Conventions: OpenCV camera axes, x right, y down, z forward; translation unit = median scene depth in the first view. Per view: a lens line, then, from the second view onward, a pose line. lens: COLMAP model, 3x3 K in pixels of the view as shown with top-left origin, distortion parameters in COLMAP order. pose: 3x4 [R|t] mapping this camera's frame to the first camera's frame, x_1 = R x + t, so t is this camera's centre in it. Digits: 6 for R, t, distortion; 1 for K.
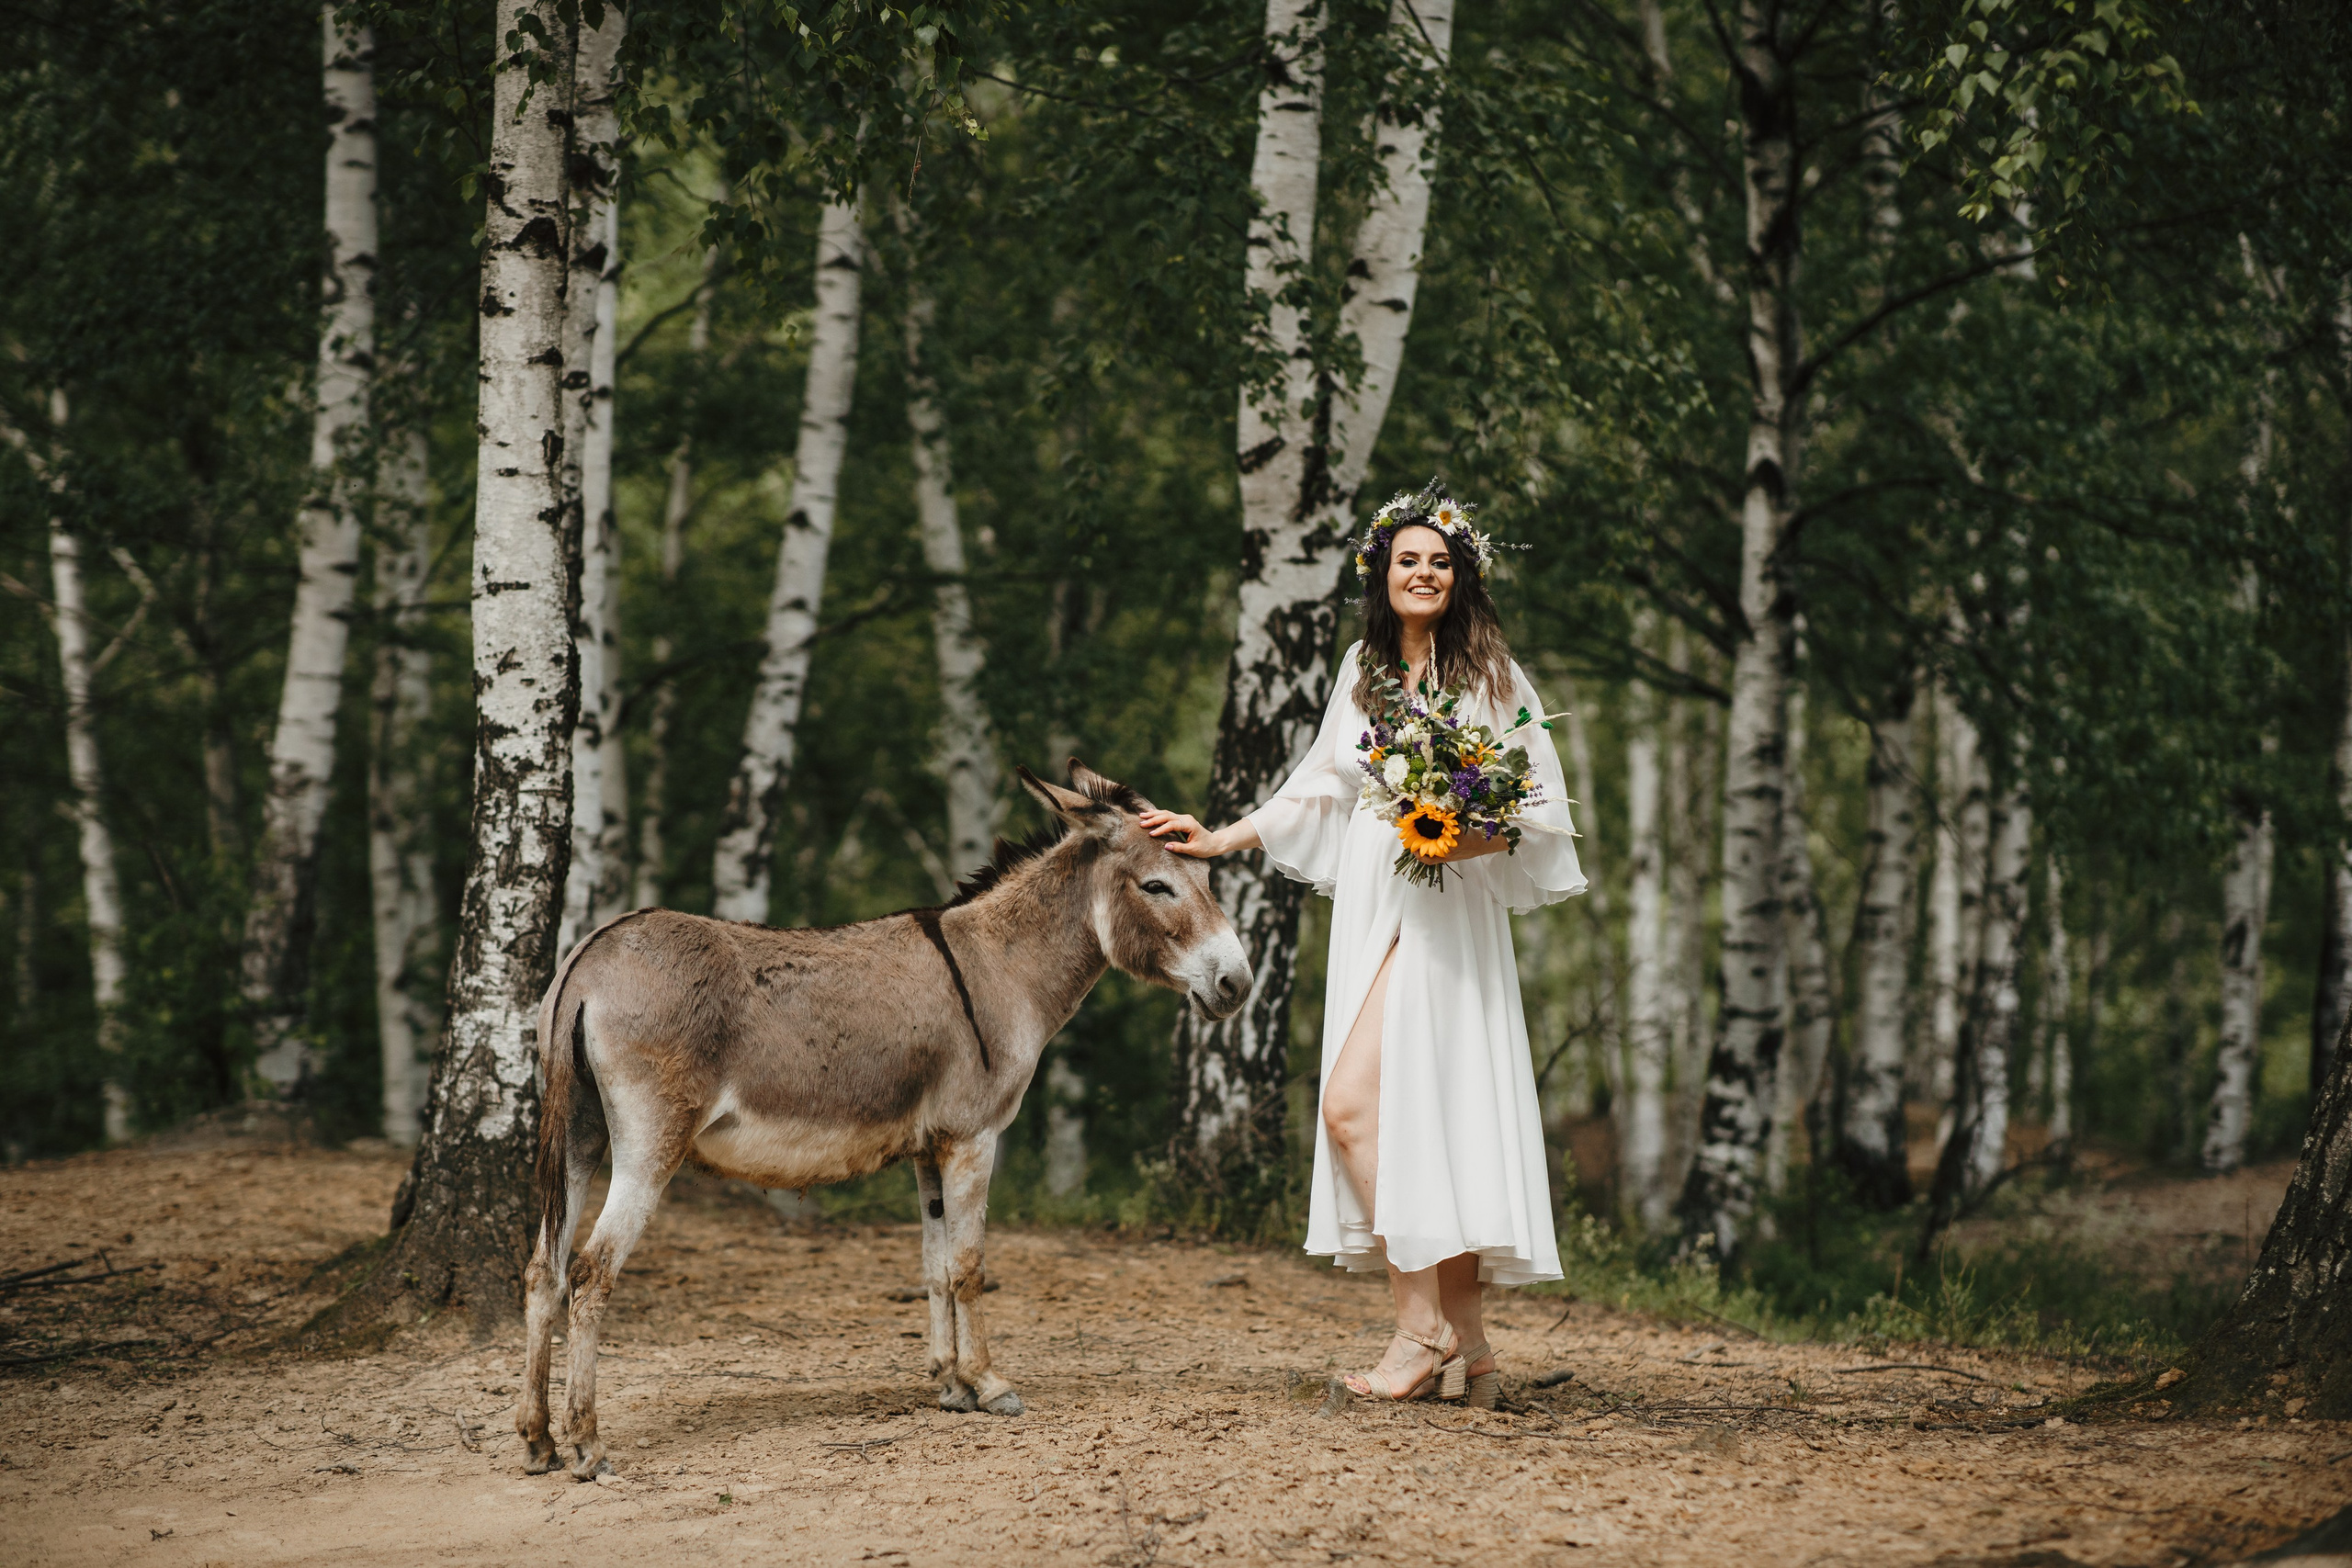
lens RADIAL K [[5617.3, 0, 1173.9], [0, 5617.3, 775.2], [0, 0, 1]] dist [0.131404, 0.000000]
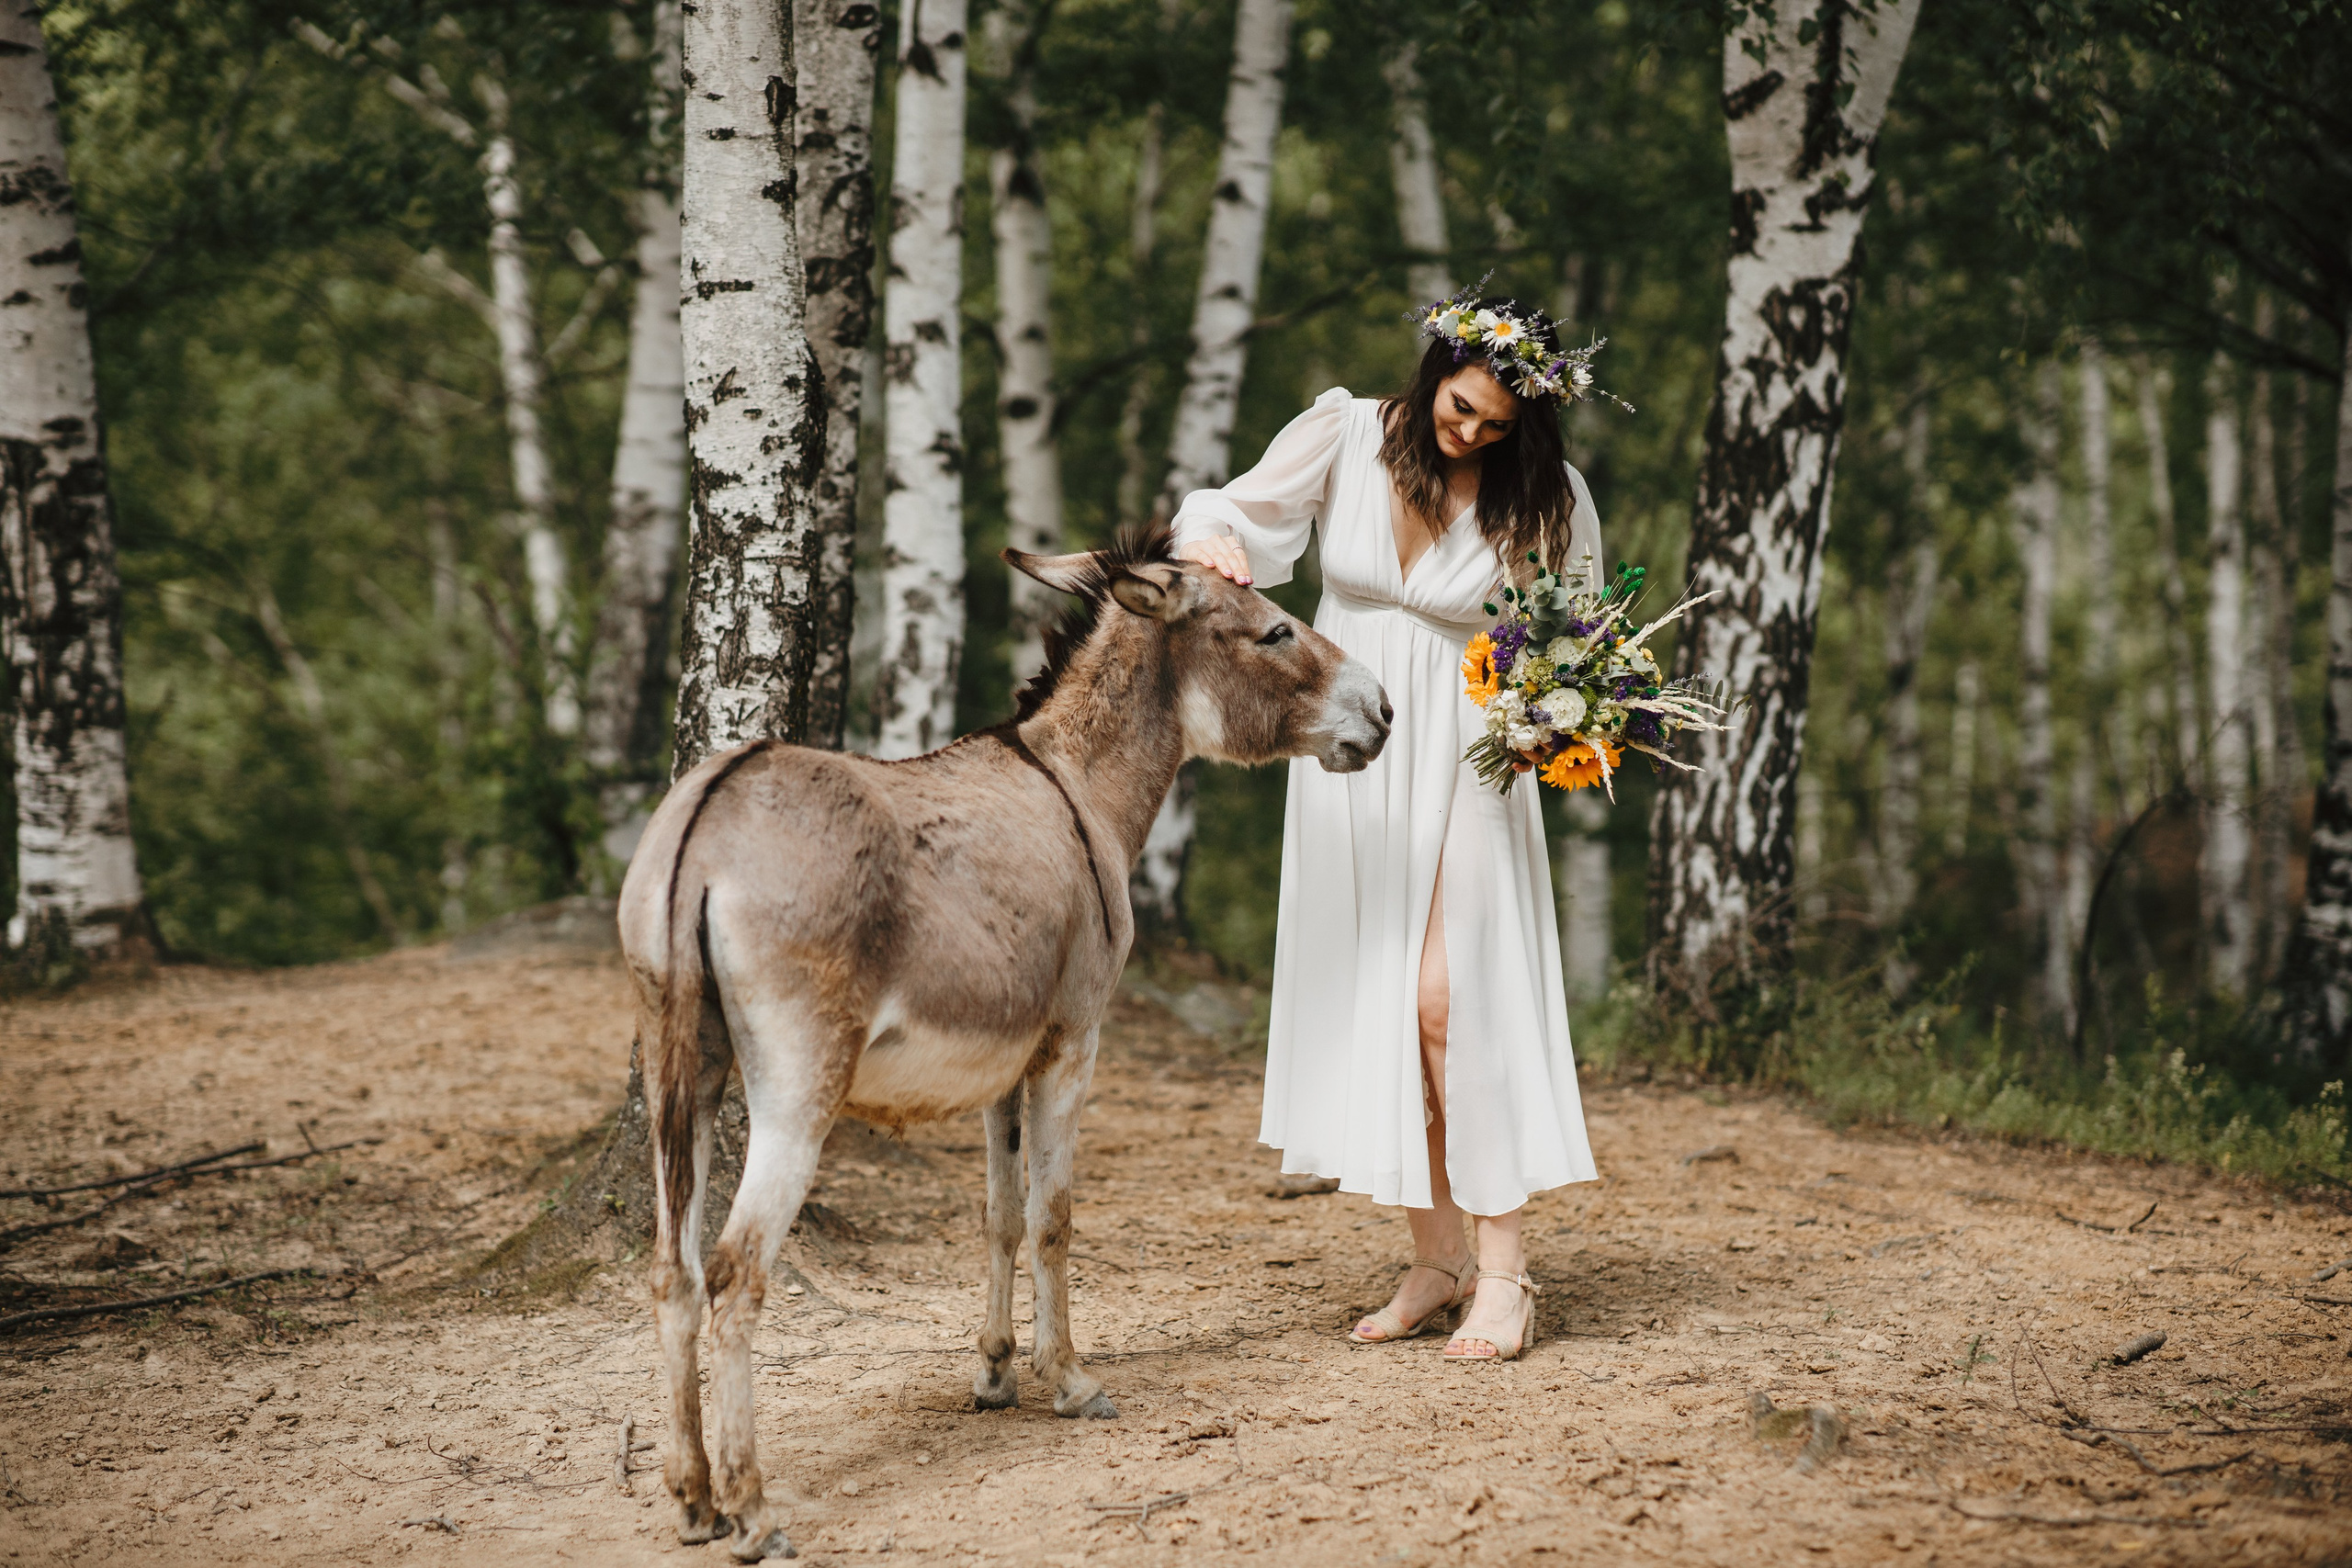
lens RADIAL K [[5617.3, 0, 1177.7], [0, 5617.3, 796.8], [0, 0, 1]] dist [0.131404, 0.000000]
pose [[0.995026, -0.011270, -0.098972, 0.012507], [0.017324, 0.998017, 0.060518, -0.007754], [0.098094, -0.061931, 0.993248, 0.197378]]
